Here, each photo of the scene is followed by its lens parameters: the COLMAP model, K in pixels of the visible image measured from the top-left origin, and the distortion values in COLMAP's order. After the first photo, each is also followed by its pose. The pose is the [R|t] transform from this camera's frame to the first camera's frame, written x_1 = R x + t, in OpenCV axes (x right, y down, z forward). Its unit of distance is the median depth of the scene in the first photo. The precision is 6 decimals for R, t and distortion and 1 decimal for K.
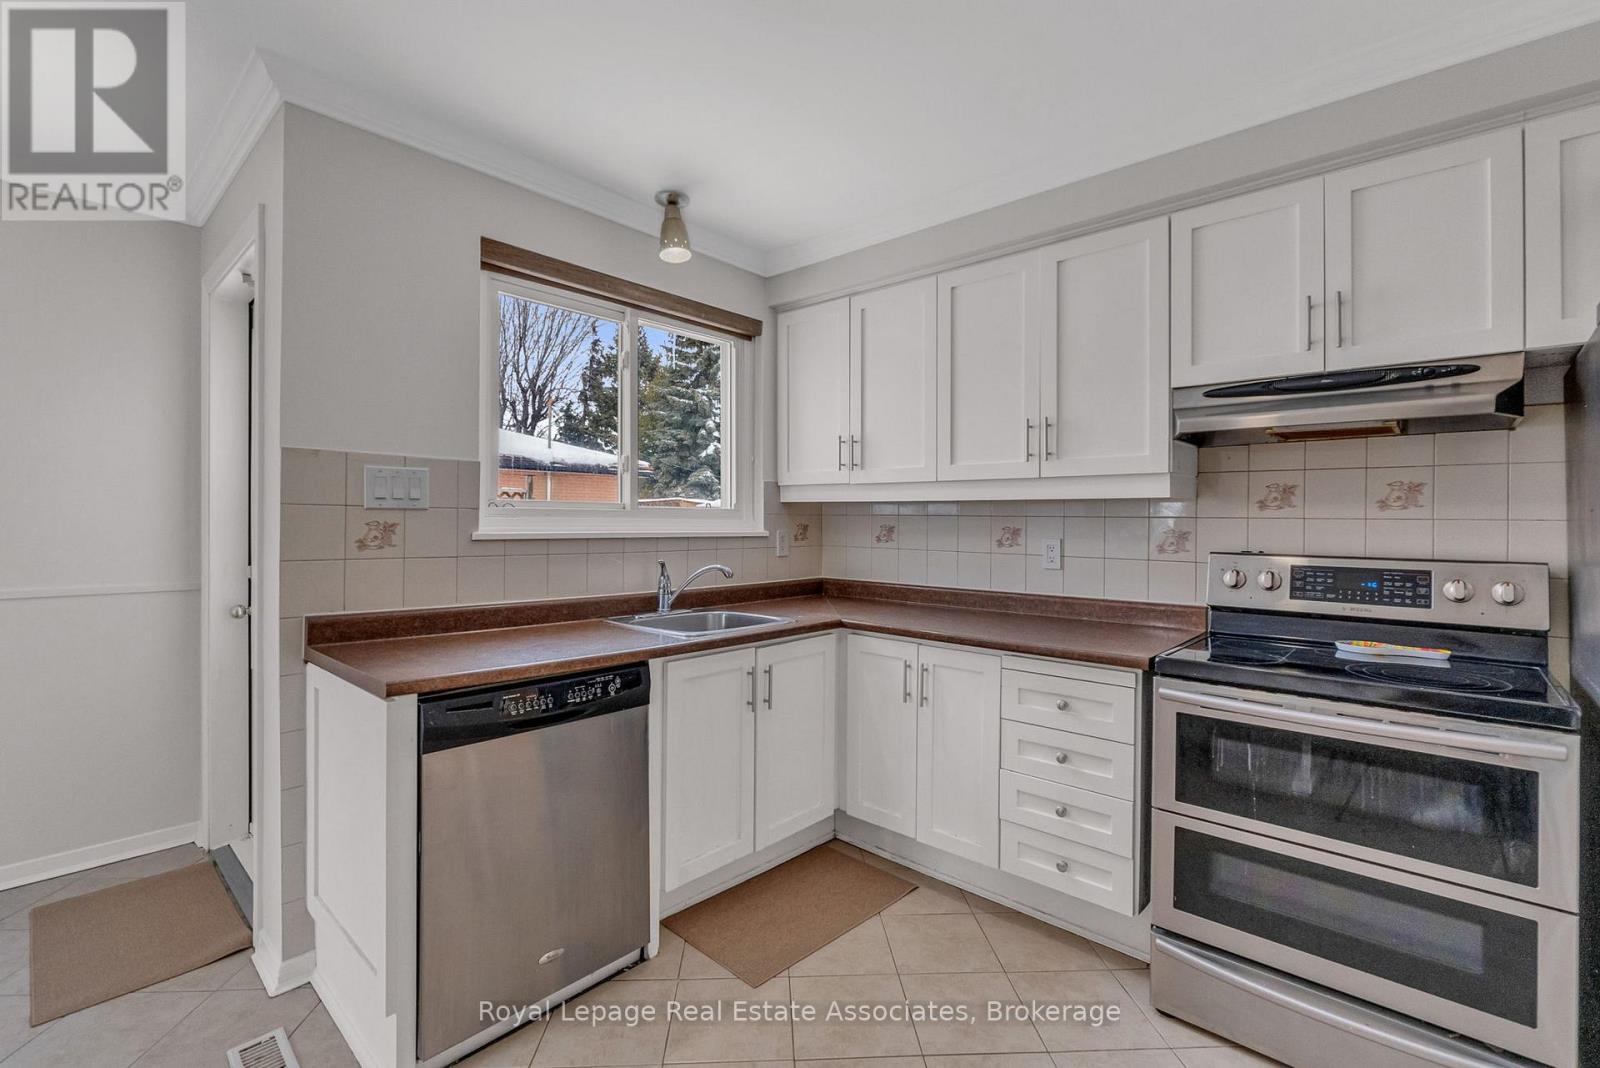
lens RADIAL K [[711.3, 0, 802.5], [0, 711.3, 524.6], [0, 0, 1]] dist [-0.004772, 0.000219]
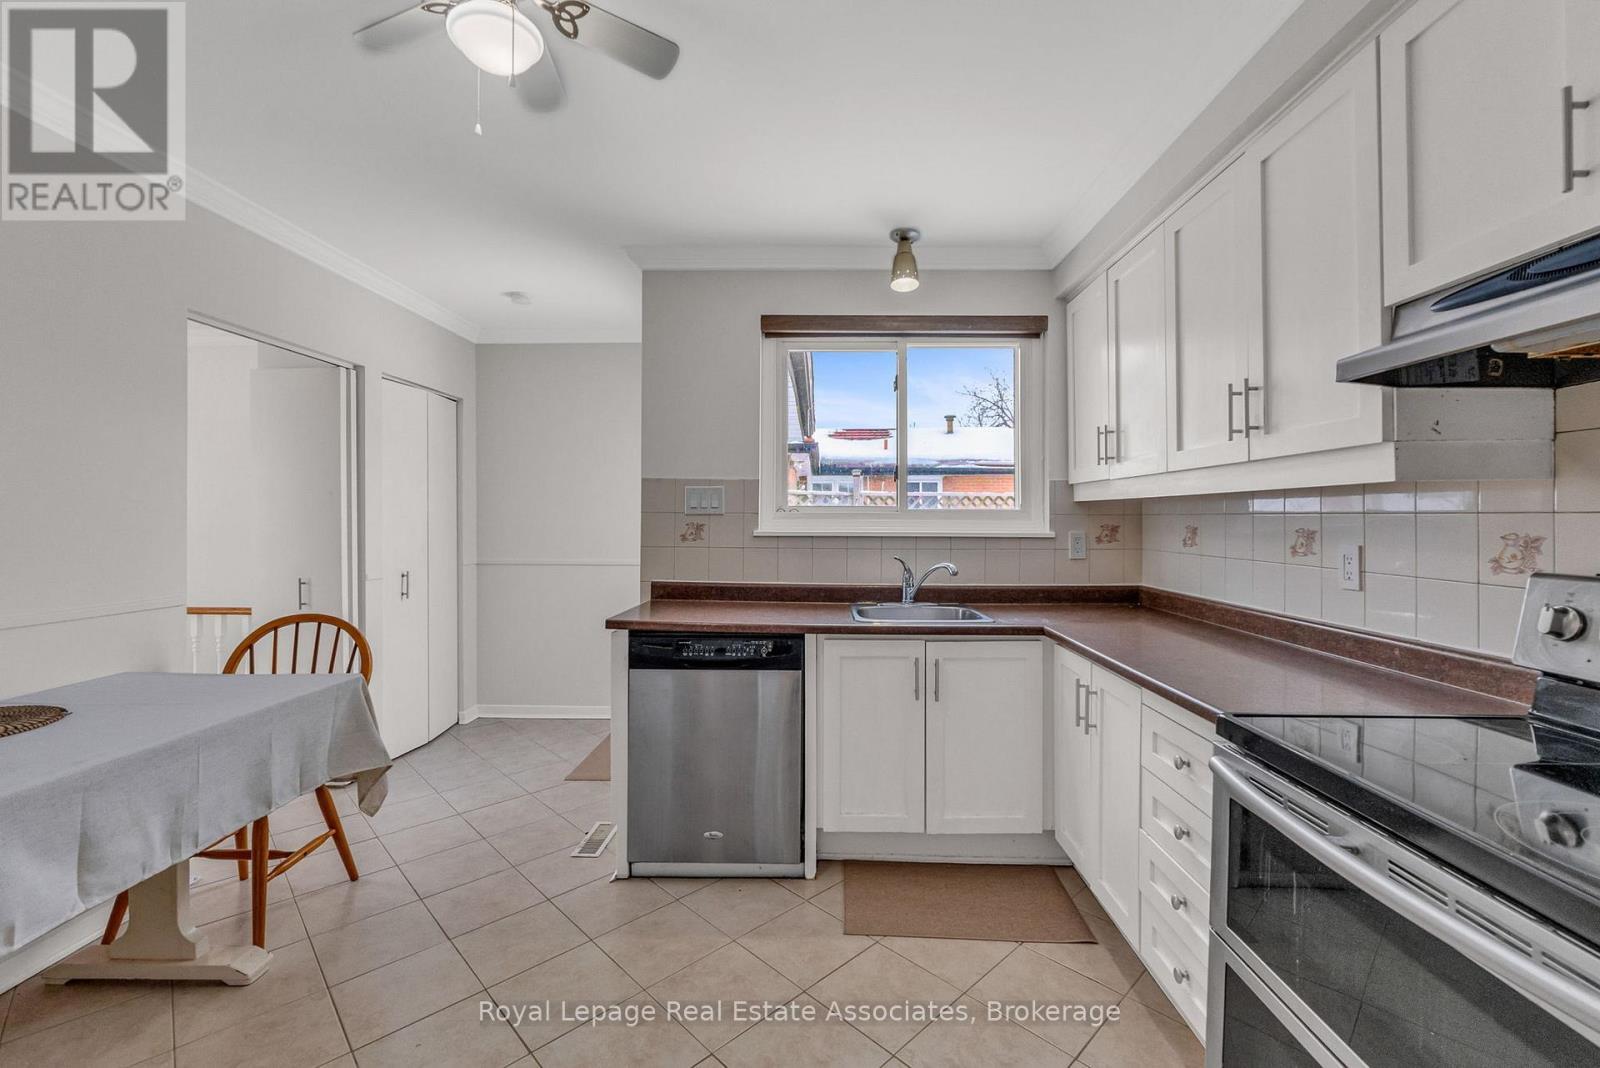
lens RADIAL K [[676.9, 0, 803.8], [0, 676.9, 523.3], [0, 0, 1]] dist [-0.010487, 0.000974]
pose [[0.653983, -0.001628, -0.756508, 0.528926], [-0.002157, 0.999990, -0.004017, 0.002046], [0.756506, 0.004259, 0.653972, 0.184831]]
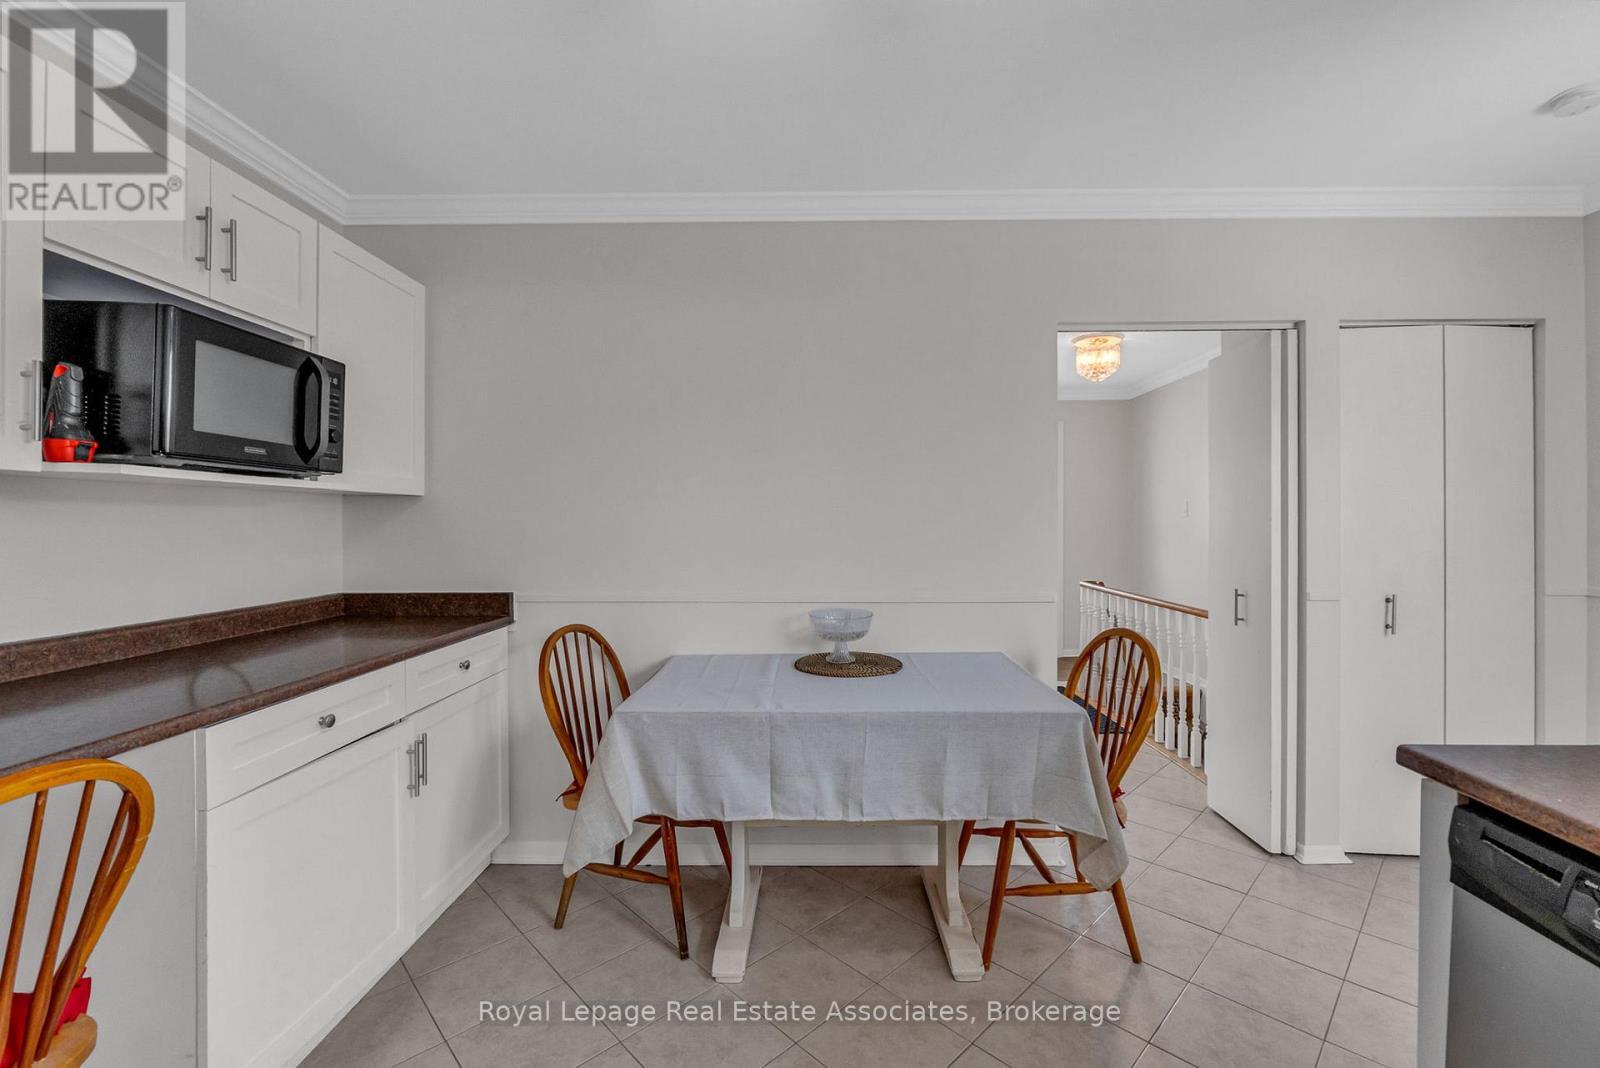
lens RADIAL K [[676.9, 0, 807.9], [0, 676.9, 528.1], [0, 0, 1]] dist [-0.010487, 0.000974]
pose [[-0.746915, 0.004084, -0.664907, 0.204067], [-0.002350, 0.999959, 0.008781, -0.005151], [0.664916, 0.008121, -0.746874, 0.644664]]
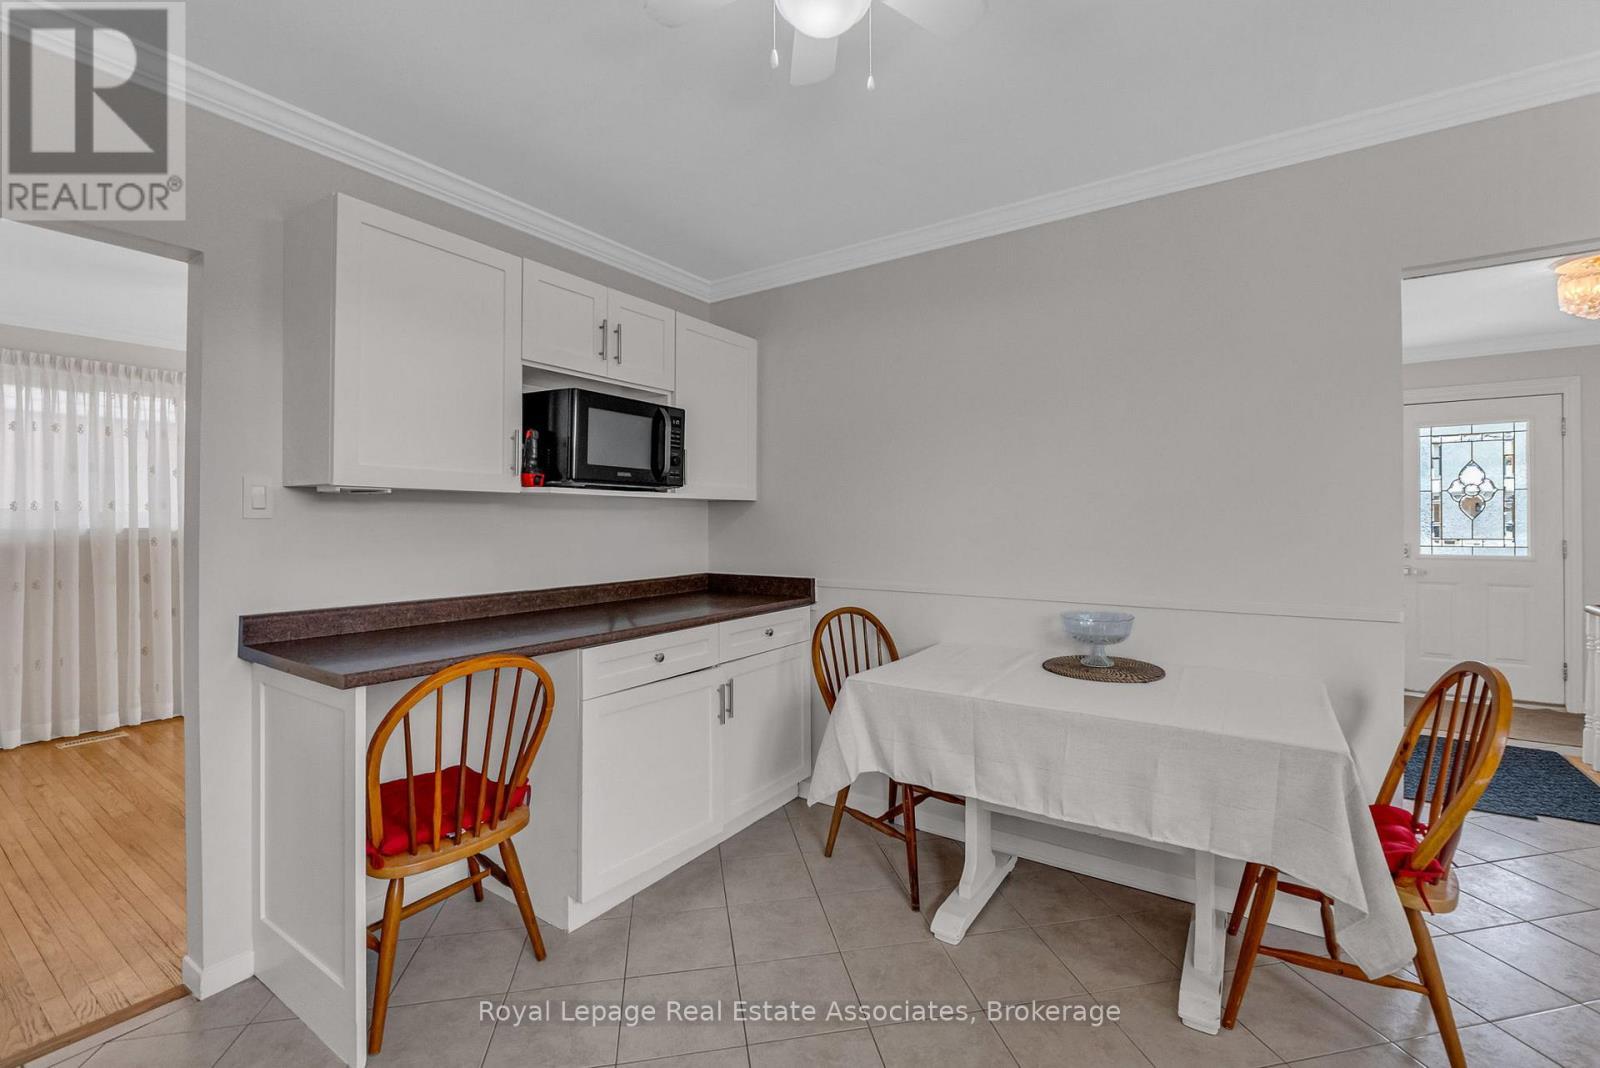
lens RADIAL K [[676.9, 0, 810.3], [0, 676.9, 521.3], [0, 0, 1]] dist [-0.010487, 0.000974]
pose [[-0.988756, -0.000867, -0.149537, 0.064113], [-0.001427, 0.999992, 0.003633, -0.007817], [0.149533, 0.003805, -0.988749, 0.810912]]
